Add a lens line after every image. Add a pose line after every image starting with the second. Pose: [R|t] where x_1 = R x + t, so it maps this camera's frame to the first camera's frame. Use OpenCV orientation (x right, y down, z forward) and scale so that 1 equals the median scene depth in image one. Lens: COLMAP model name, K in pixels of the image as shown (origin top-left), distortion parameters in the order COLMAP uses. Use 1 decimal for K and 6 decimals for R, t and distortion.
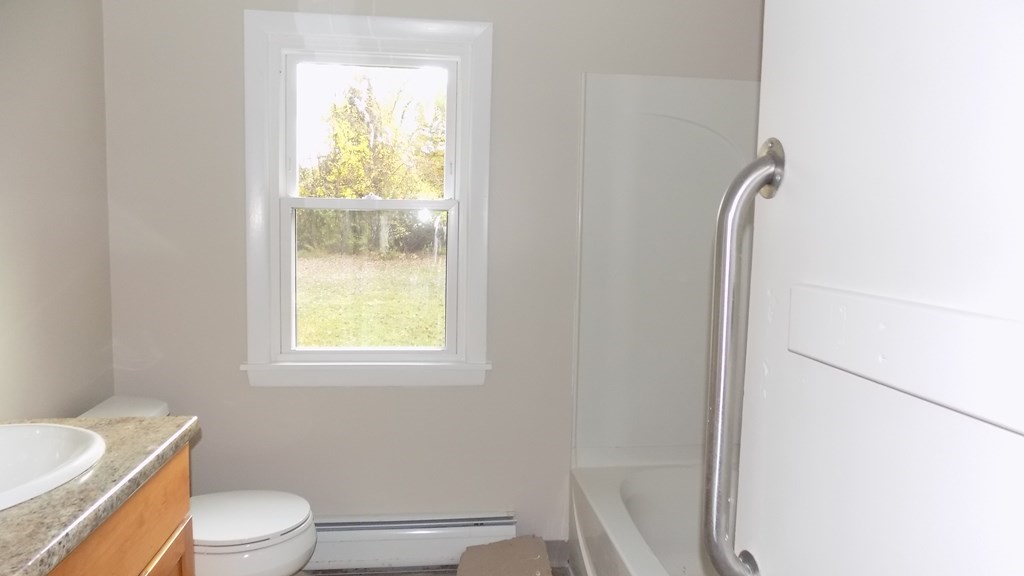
lens RADIAL K [[681.1, 0, 517.4], [0, 681.1, 279.9], [0, 0, 1]] dist [-0.074909, 0.075560]
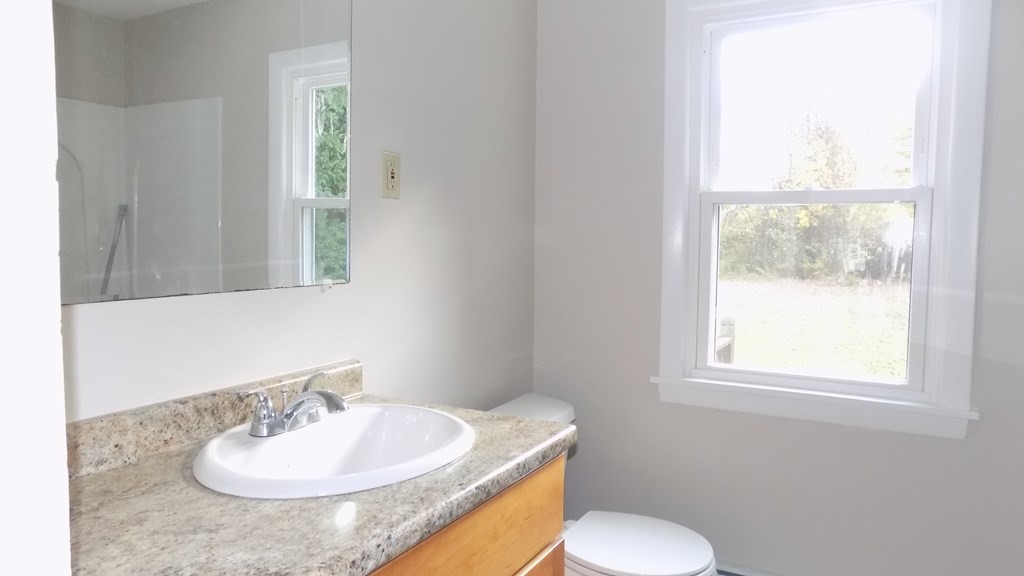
lens RADIAL K [[681.1, 0, 517.4], [0, 681.1, 279.9], [0, 0, 1]] dist [-0.074909, 0.075560]
pose [[0.799657, 0.023956, -0.599979, -0.014135], [-0.044576, 0.998815, -0.019531, 0.037848], [0.598800, 0.042363, 0.799777, 0.263928]]
